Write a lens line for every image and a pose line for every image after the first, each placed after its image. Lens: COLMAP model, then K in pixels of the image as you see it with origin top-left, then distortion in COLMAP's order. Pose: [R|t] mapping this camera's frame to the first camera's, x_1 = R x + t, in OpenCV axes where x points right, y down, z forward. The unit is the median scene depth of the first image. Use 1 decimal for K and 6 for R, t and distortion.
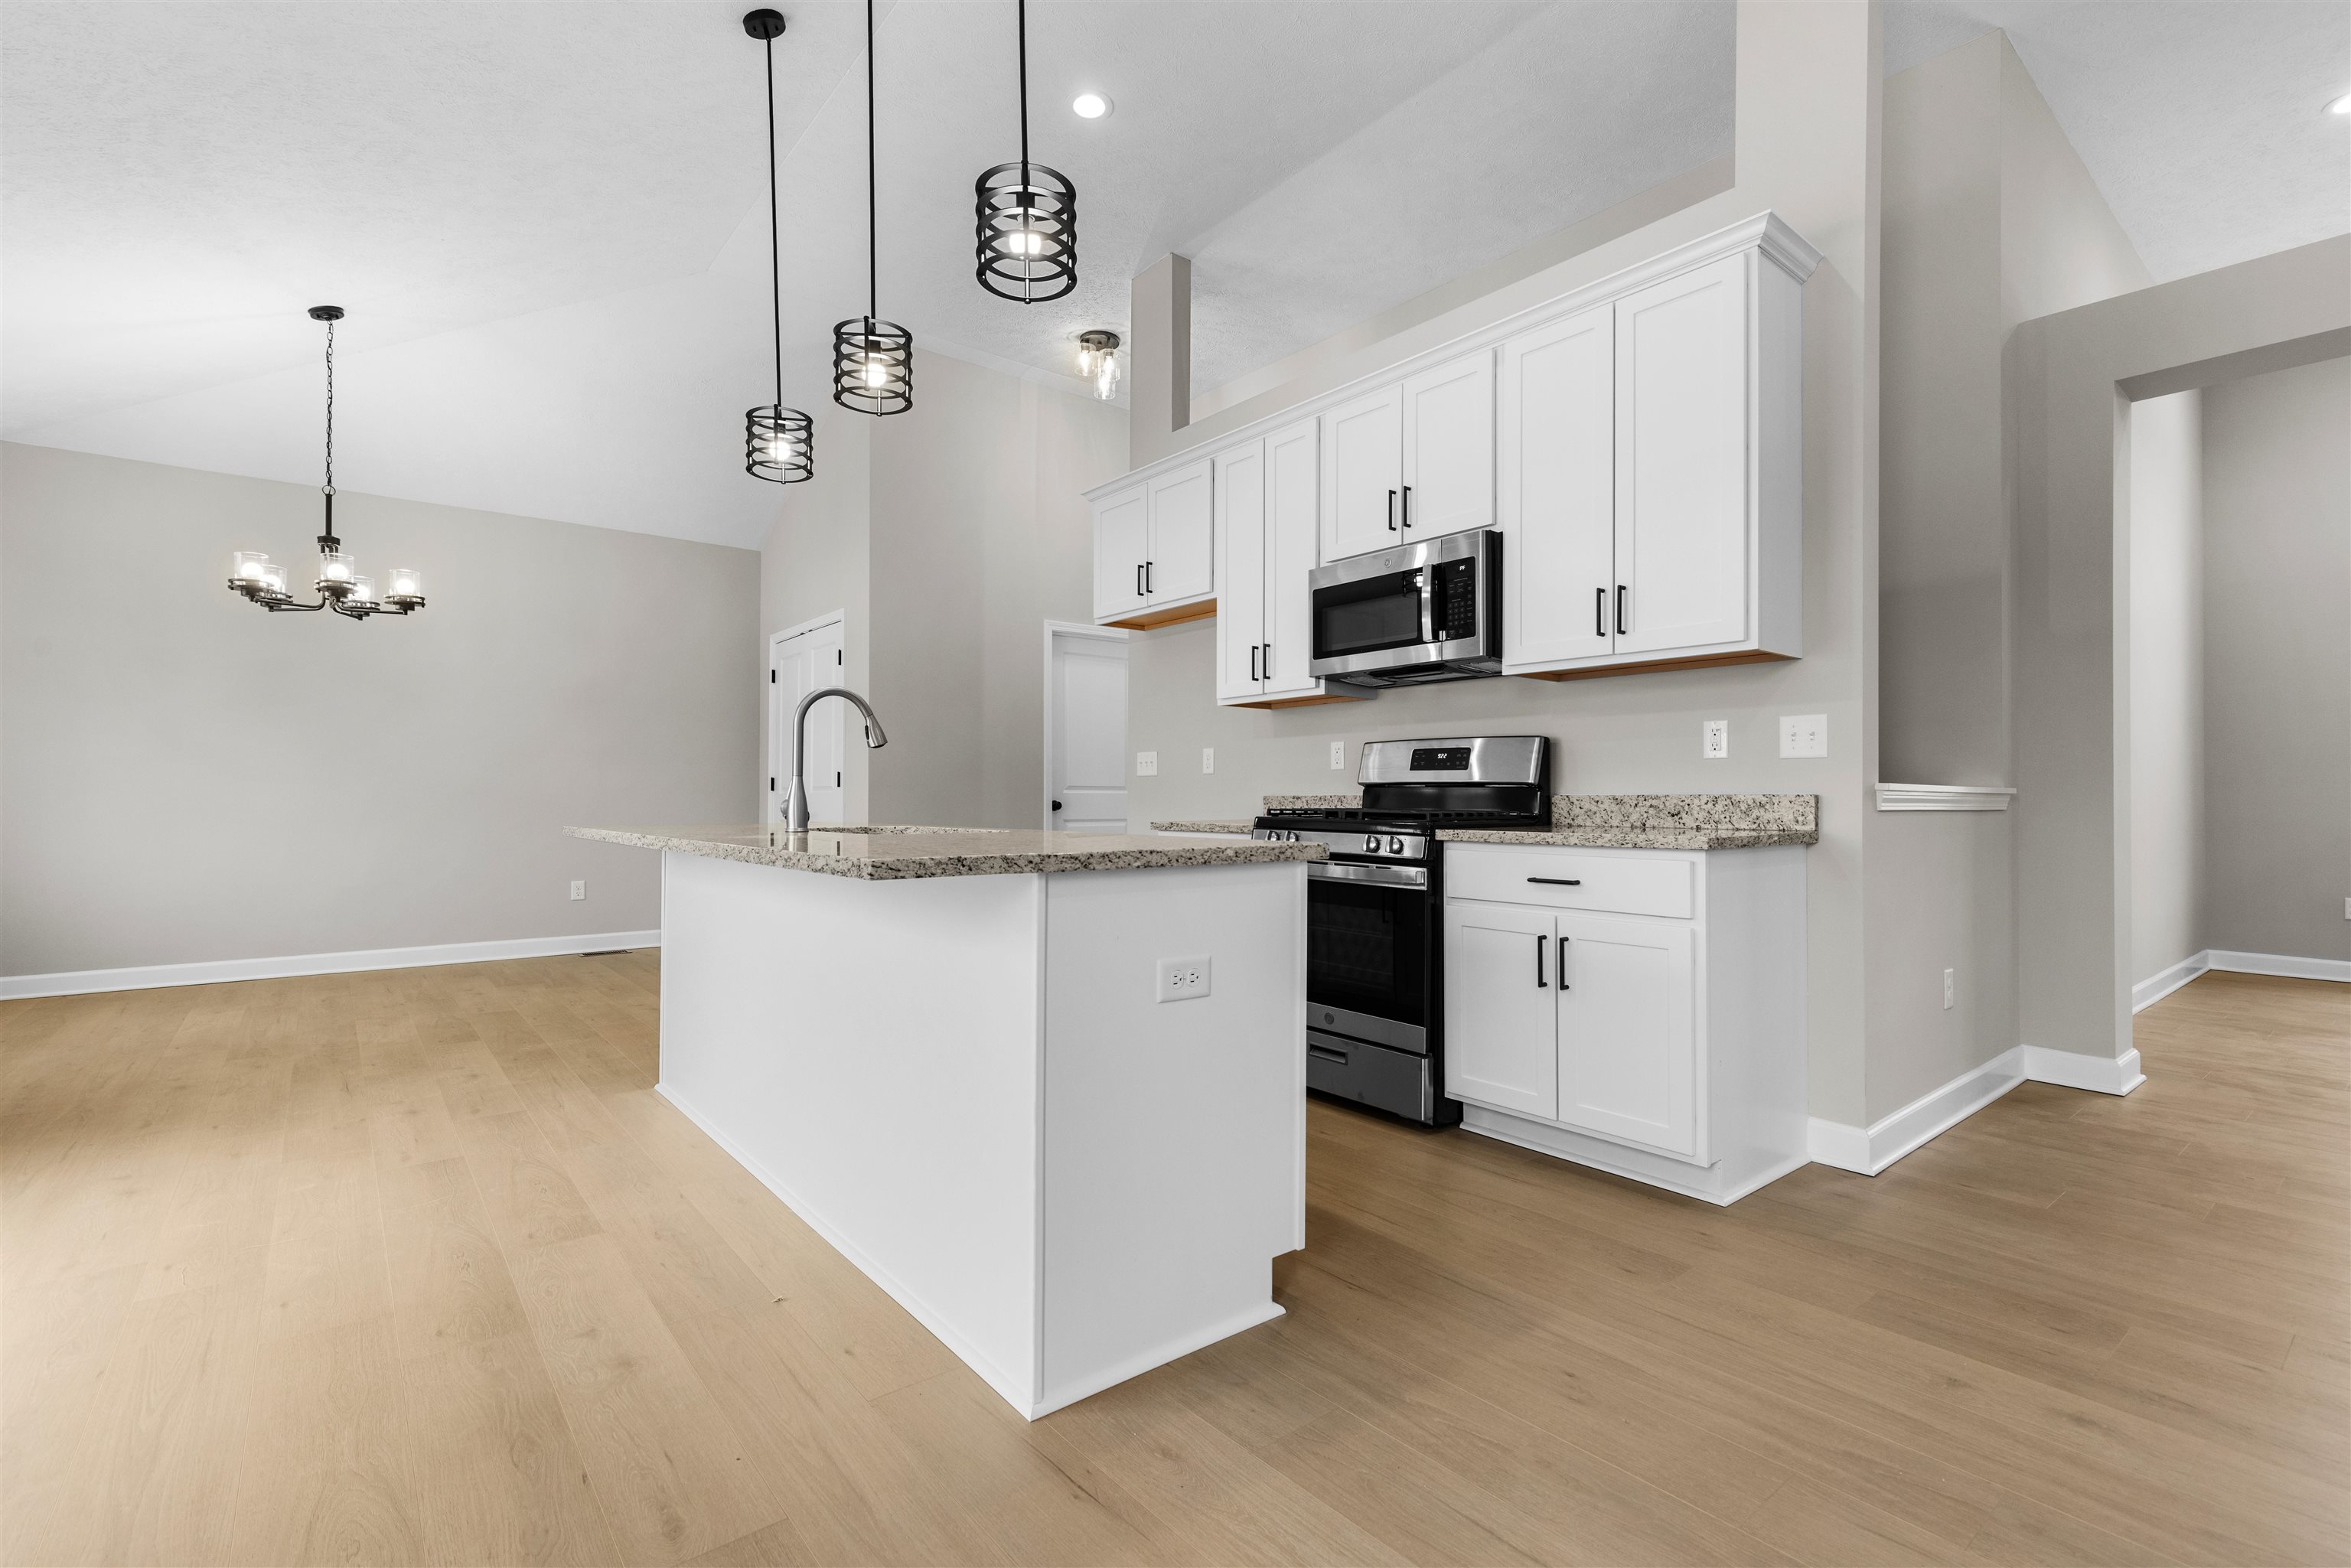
lens RADIAL K [[1054.0, 0, 1175.5], [0, 1054.0, 784.0], [0, 0, 1]] dist [0.001166, -0.000282]
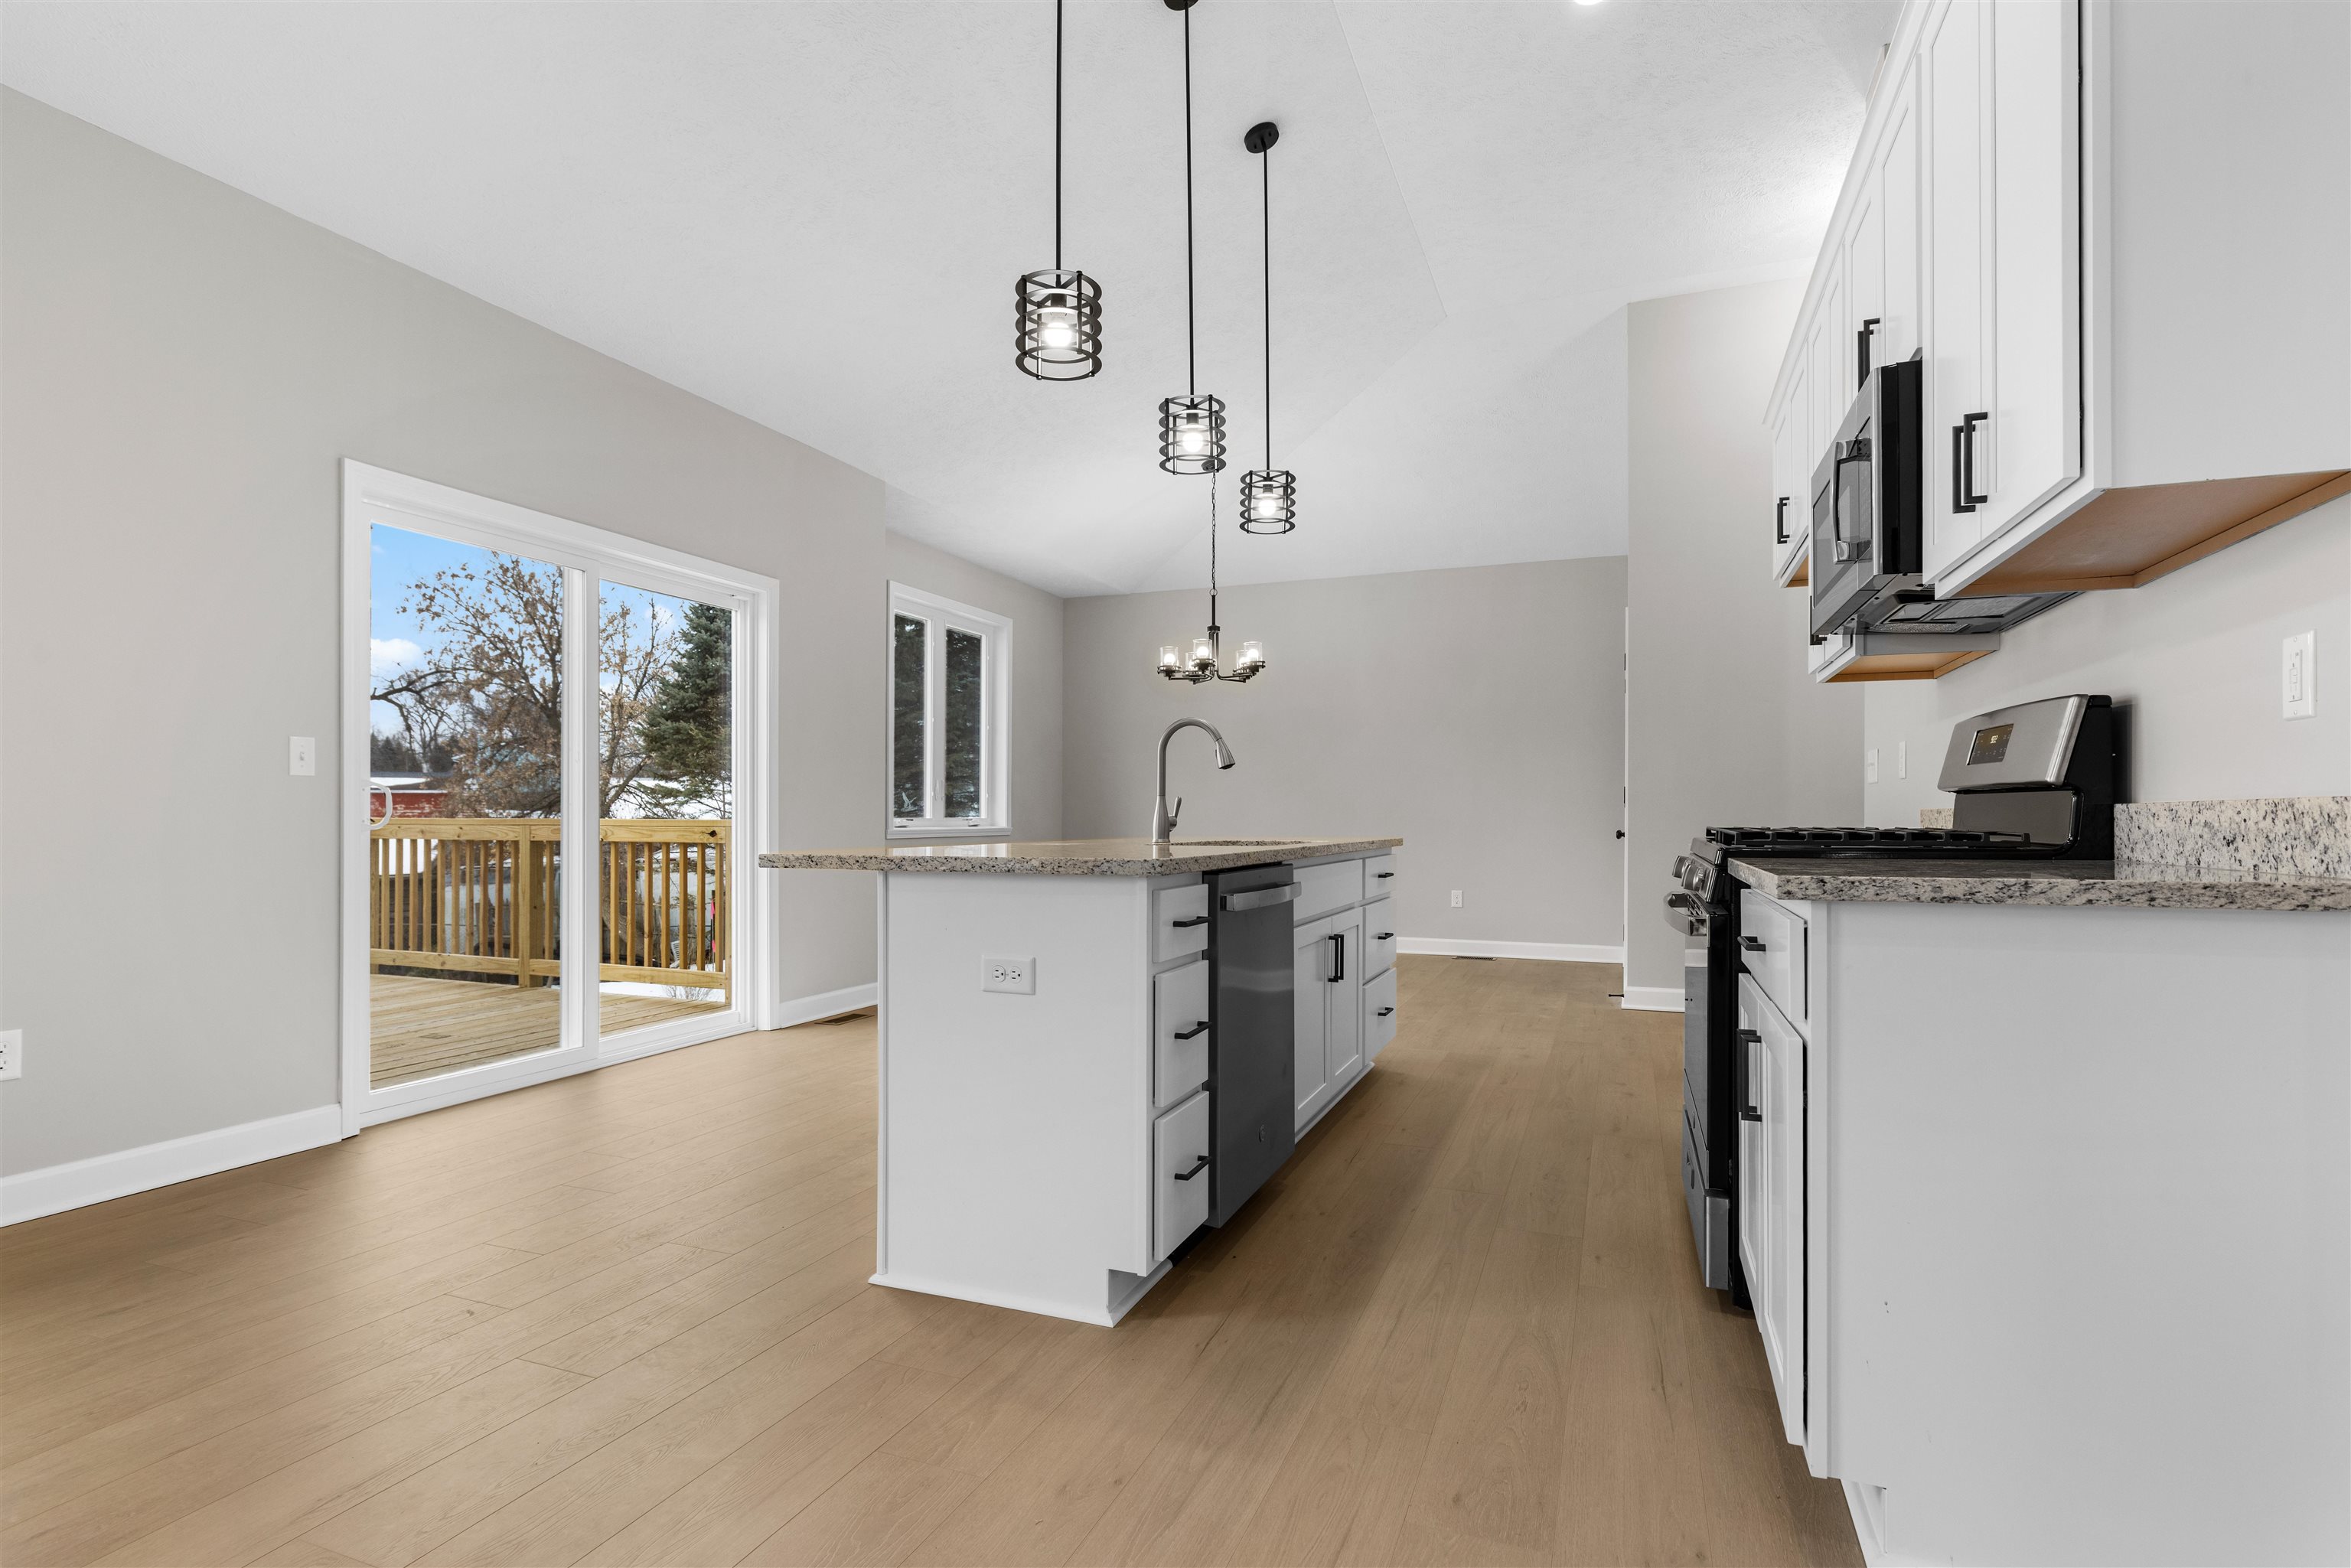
lens RADIAL K [[1125.8, 0, 1168.3], [0, 1125.8, 813.9], [0, 0, 1]] dist [0.000931, 0.000280]
pose [[0.493343, -0.005003, -0.869820, 0.644594], [0.014586, 0.999890, 0.002522, 0.008017], [0.869712, -0.013931, 0.493362, 0.319189]]
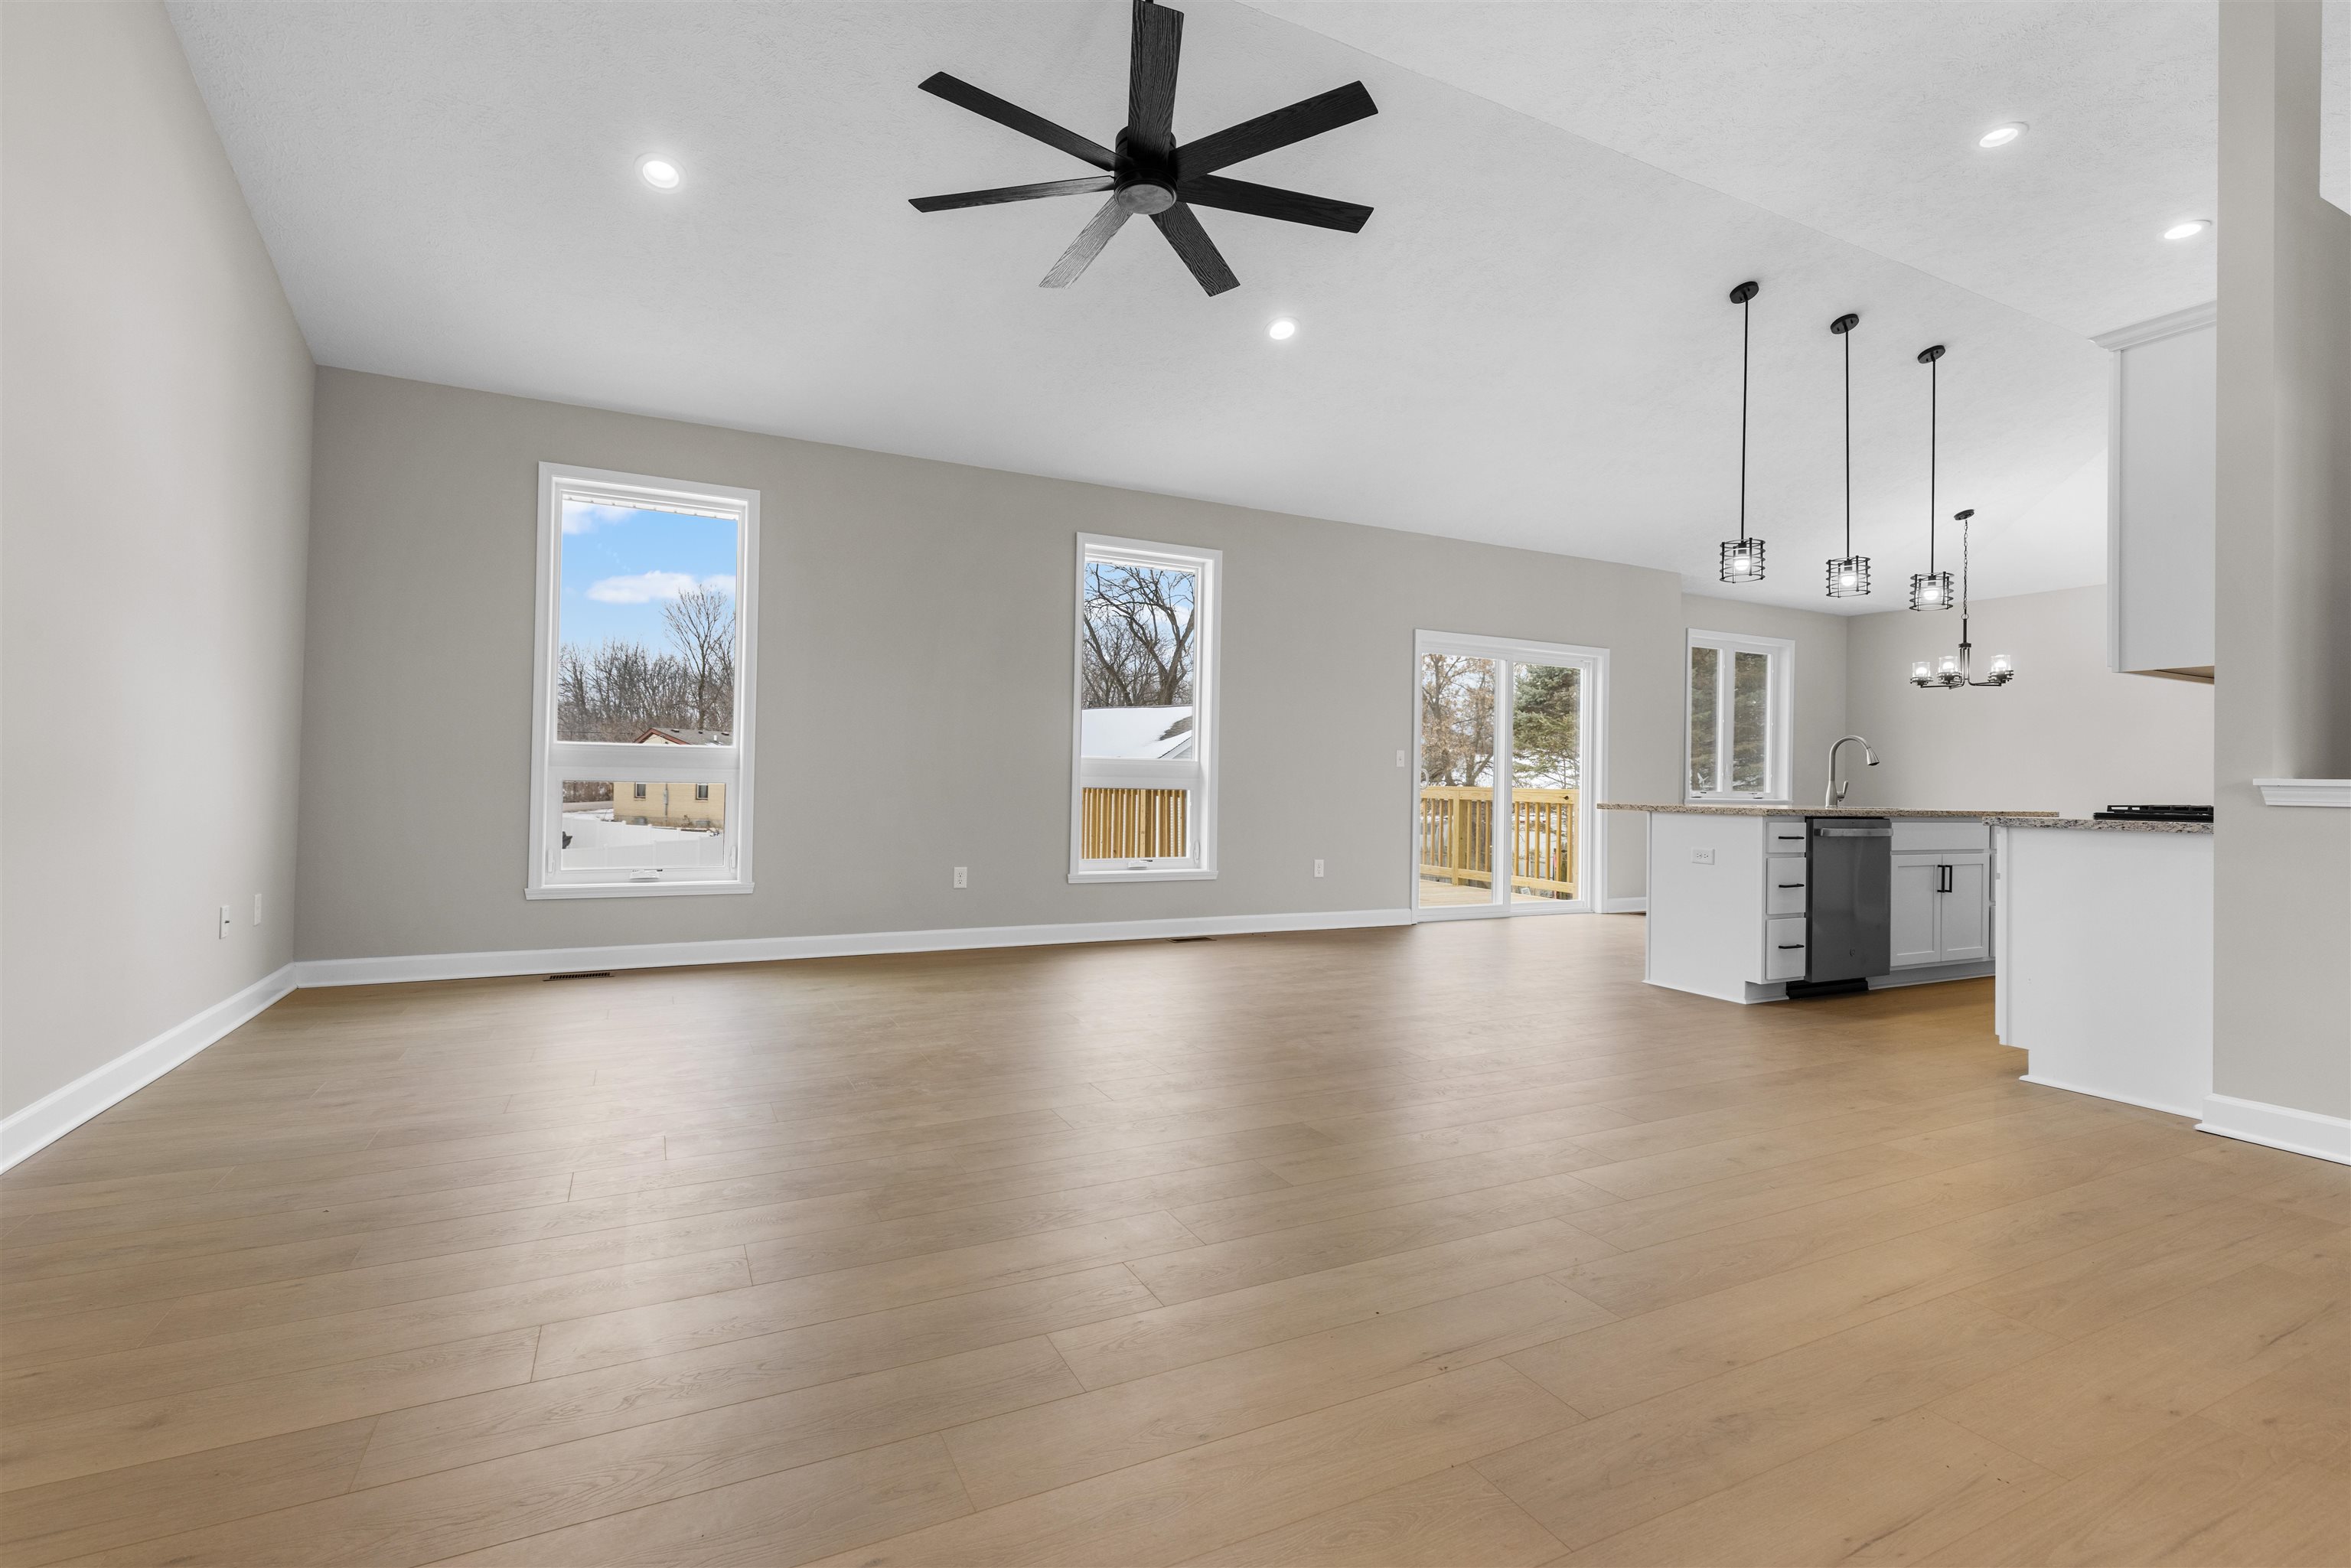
lens RADIAL K [[1030.8, 0, 1172.8], [0, 1030.8, 754.5], [0, 0, 1]] dist [0.002111, 0.000342]
pose [[-0.218217, -0.031461, -0.975393, 1.631315], [-0.005321, 0.999504, -0.031048, 0.009558], [0.975886, -0.001585, -0.218276, 0.147117]]
